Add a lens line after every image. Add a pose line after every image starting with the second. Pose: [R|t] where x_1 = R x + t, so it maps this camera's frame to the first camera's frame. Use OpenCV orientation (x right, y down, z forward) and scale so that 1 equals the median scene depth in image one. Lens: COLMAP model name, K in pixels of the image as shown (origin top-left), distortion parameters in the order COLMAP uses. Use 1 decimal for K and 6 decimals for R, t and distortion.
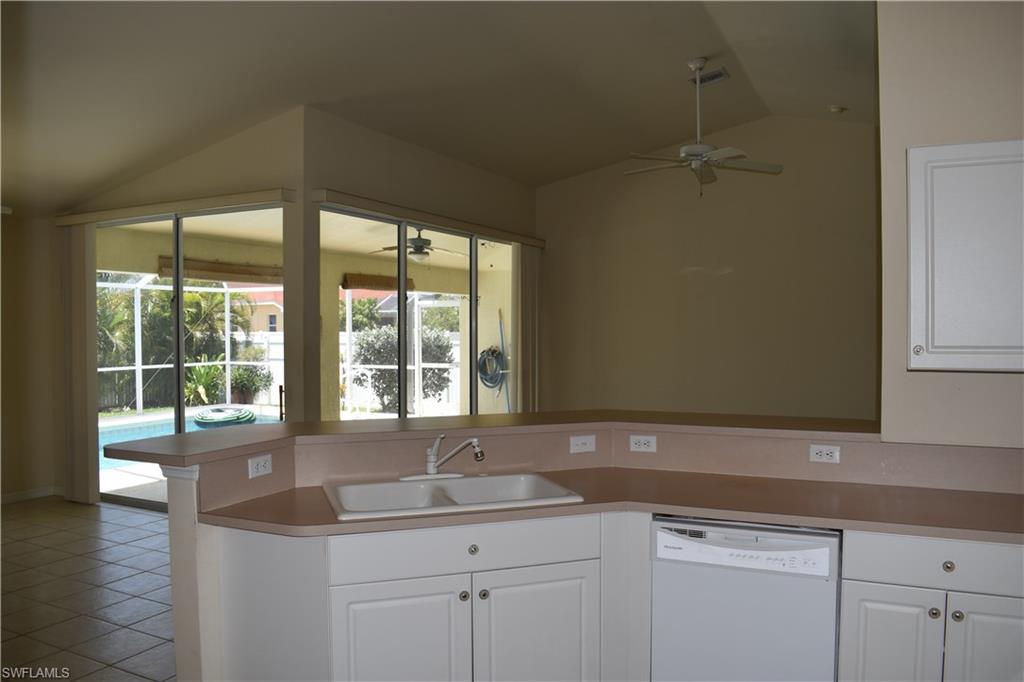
lens RADIAL K [[797.1, 0, 512.0], [0, 797.1, 341.0], [0, 0, 1]] dist [-0.081342, -0.002029]
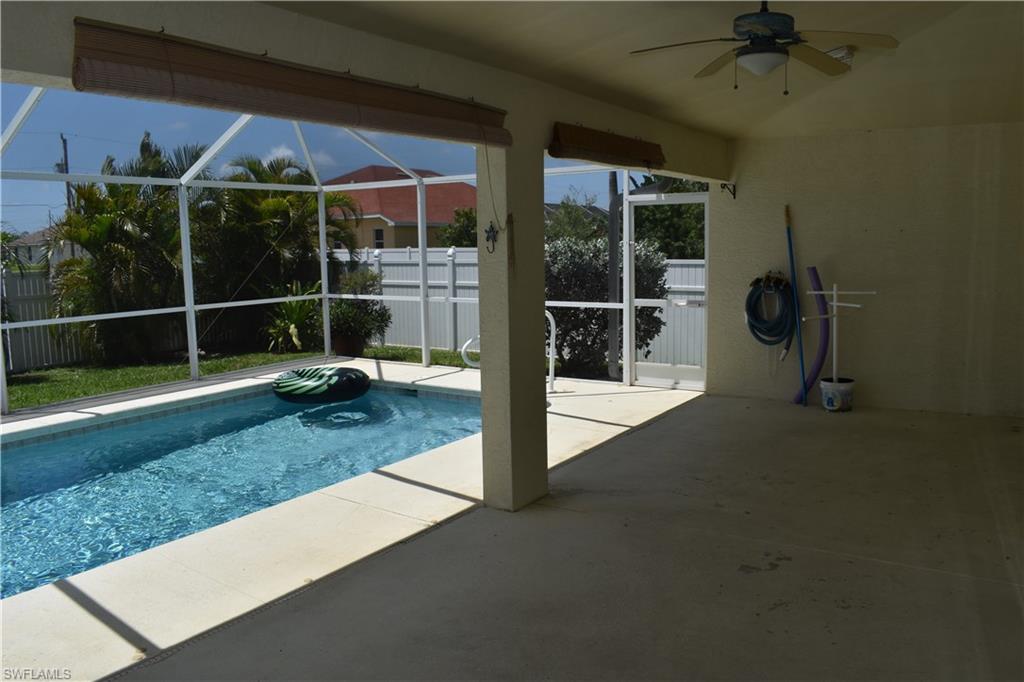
lens RADIAL K [[797.1, 0, 512.0], [0, 797.1, 341.0], [0, 0, 1]] dist [-0.081342, -0.002029]
pose [[0.992006, 0.002730, -0.126161, -0.110571], [0.010880, 0.994193, 0.107063, -0.005204], [0.125720, -0.107580, 0.986215, 0.331152]]
